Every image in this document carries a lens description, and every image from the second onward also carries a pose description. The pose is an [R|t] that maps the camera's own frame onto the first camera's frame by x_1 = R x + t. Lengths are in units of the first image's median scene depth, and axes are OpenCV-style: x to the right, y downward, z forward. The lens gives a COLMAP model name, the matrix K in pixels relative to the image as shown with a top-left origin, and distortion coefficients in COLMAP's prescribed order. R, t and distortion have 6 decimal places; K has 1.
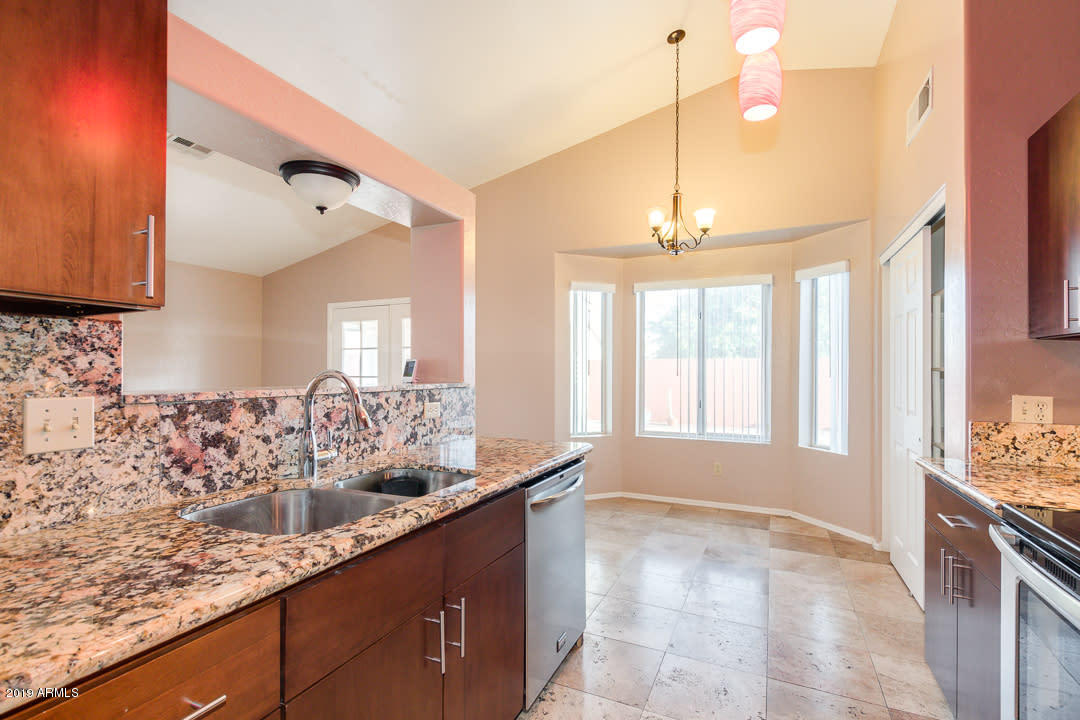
lens RADIAL K [[497.4, 0, 537.7], [0, 497.4, 368.7], [0, 0, 1]] dist [0.000499, -0.000054]
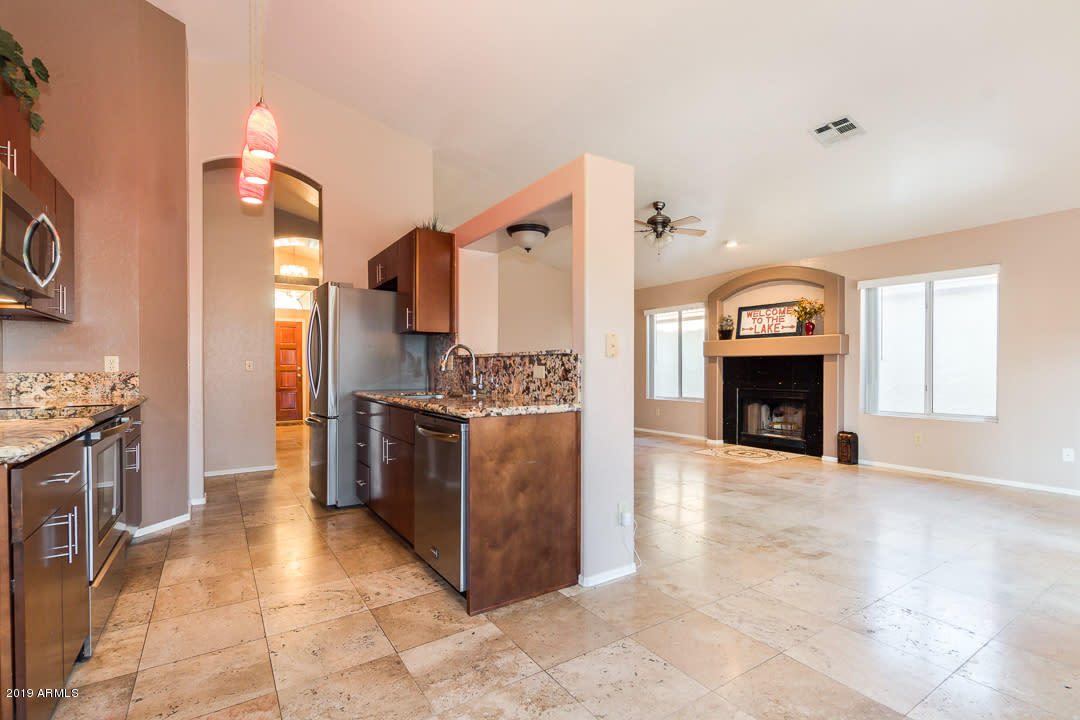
lens RADIAL K [[497.4, 0, 537.7], [0, 497.4, 368.7], [0, 0, 1]] dist [0.000499, -0.000054]
pose [[-0.526391, -0.002098, -0.850240, 0.513368], [0.000842, 0.999995, -0.002989, 0.047576], [0.850242, -0.002289, -0.526386, 0.994529]]
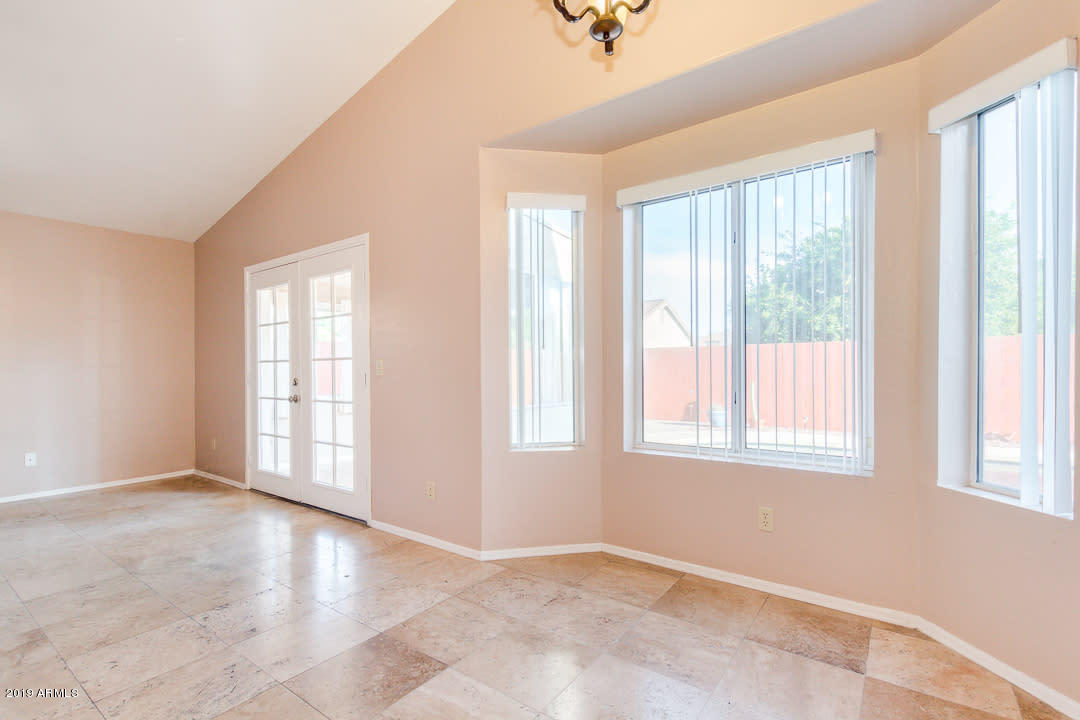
lens RADIAL K [[489.8, 0, 539.3], [0, 489.8, 372.2], [0, 0, 1]] dist [-0.002311, -0.000741]
pose [[0.980977, -0.010458, -0.193841, 0.262561], [0.013168, 0.999833, 0.012697, 0.041623], [0.193676, -0.015008, 0.980951, 0.507850]]
